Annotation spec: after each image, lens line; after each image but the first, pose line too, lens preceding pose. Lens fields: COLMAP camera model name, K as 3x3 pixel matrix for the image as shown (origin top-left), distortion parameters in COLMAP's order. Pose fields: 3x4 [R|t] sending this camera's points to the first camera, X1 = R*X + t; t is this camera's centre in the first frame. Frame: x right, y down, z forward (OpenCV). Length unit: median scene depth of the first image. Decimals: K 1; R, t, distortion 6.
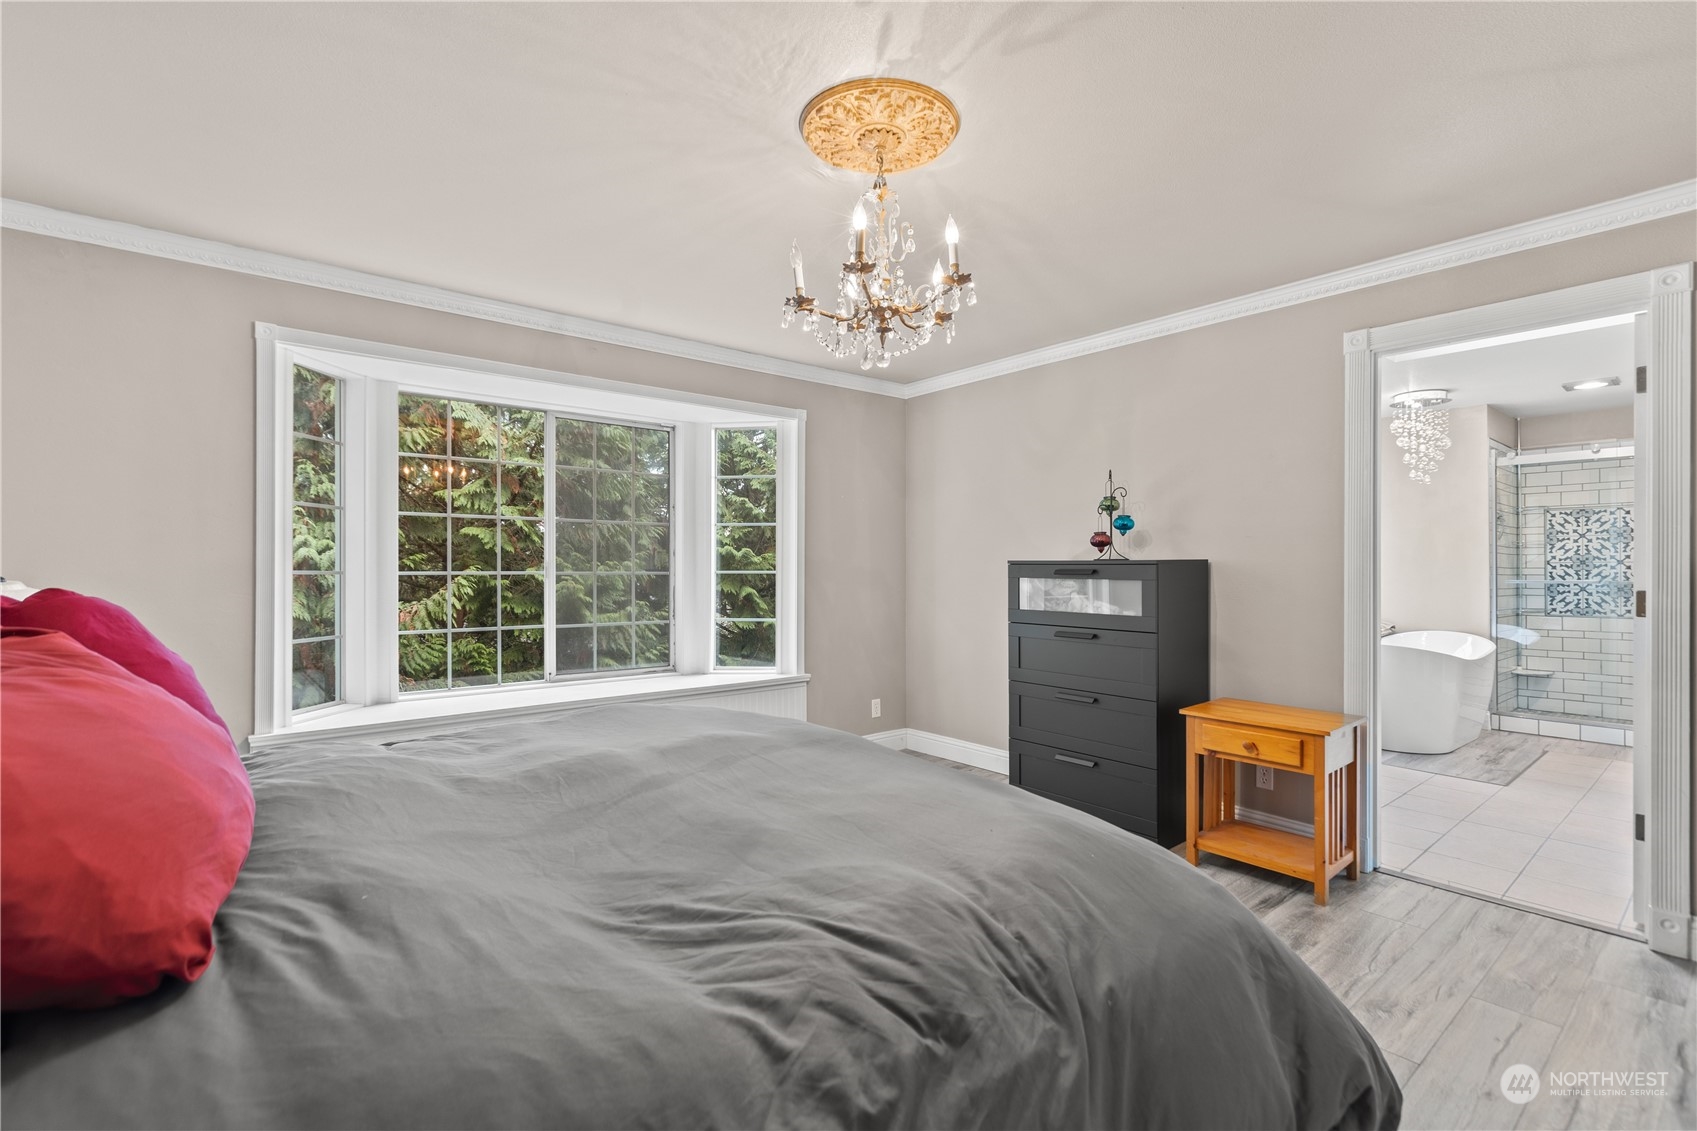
lens RADIAL K [[772.8, 0, 843.5], [0, 772.8, 567.5], [0, 0, 1]] dist [0.004661, -0.002766]
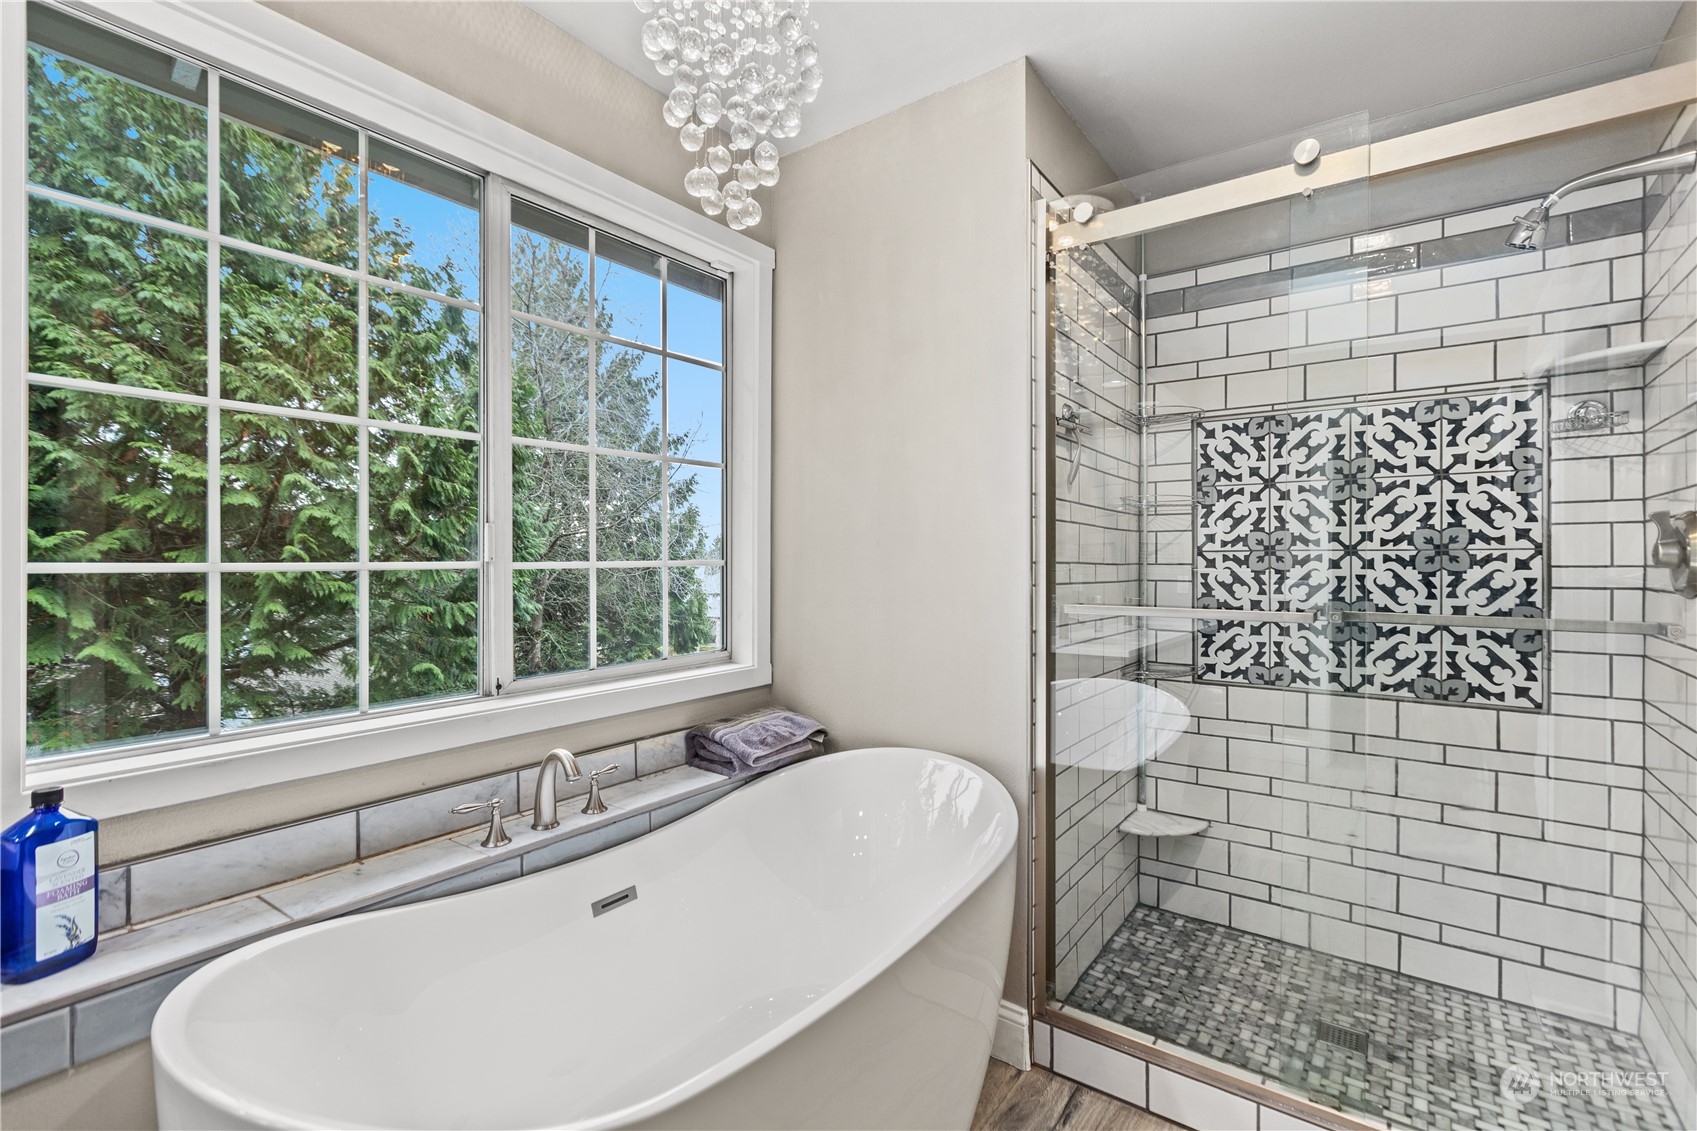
lens RADIAL K [[772.8, 0, 844.9], [0, 772.8, 560.3], [0, 0, 1]] dist [0.004661, -0.002766]
pose [[0.967463, 0.002061, 0.253003, 0.634564], [-0.002504, 0.999996, 0.001429, -0.001627], [-0.252999, -0.002016, 0.967464, 0.662076]]
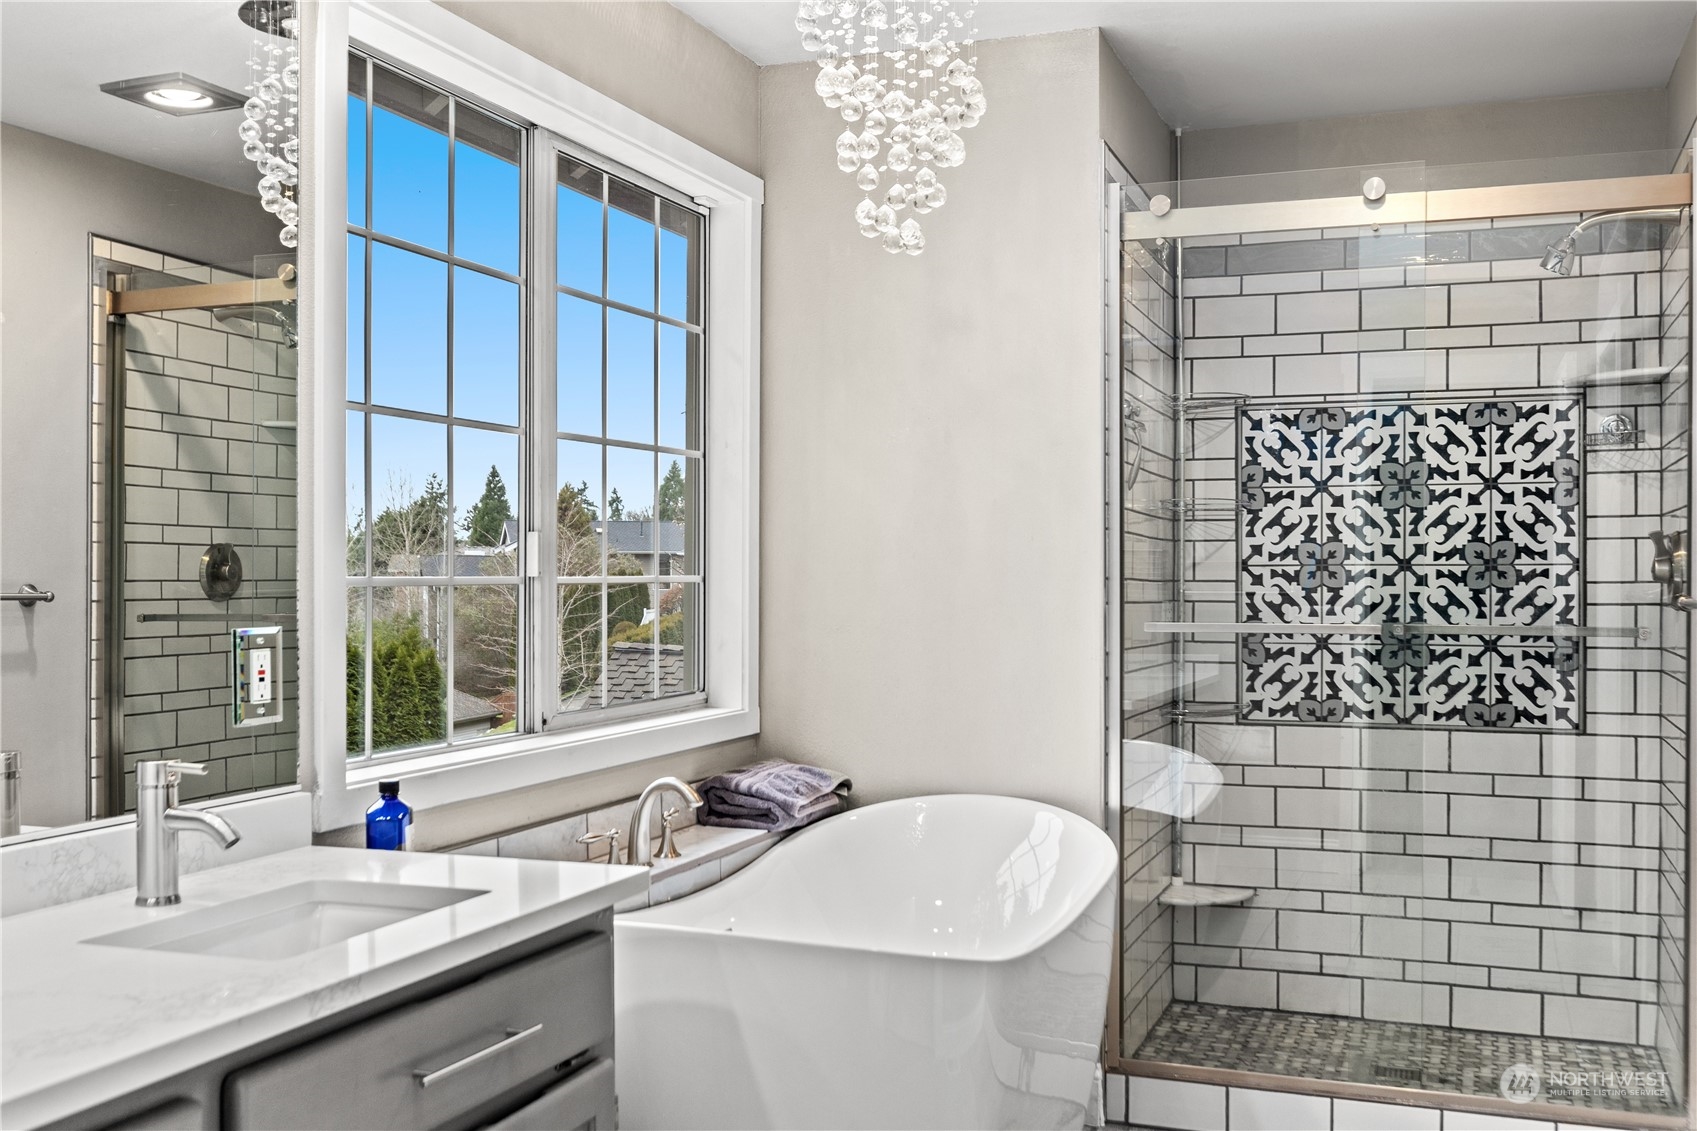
lens RADIAL K [[1670.9, 0, 839.6], [0, 1670.9, 583.4], [0, 0, 1]] dist [-0.010587, 0.000000]
pose [[0.866254, 0.000984, 0.499603, 0.400033], [-0.002876, 0.999991, 0.003018, -0.000075], [-0.499596, -0.004052, 0.866249, 0.464680]]
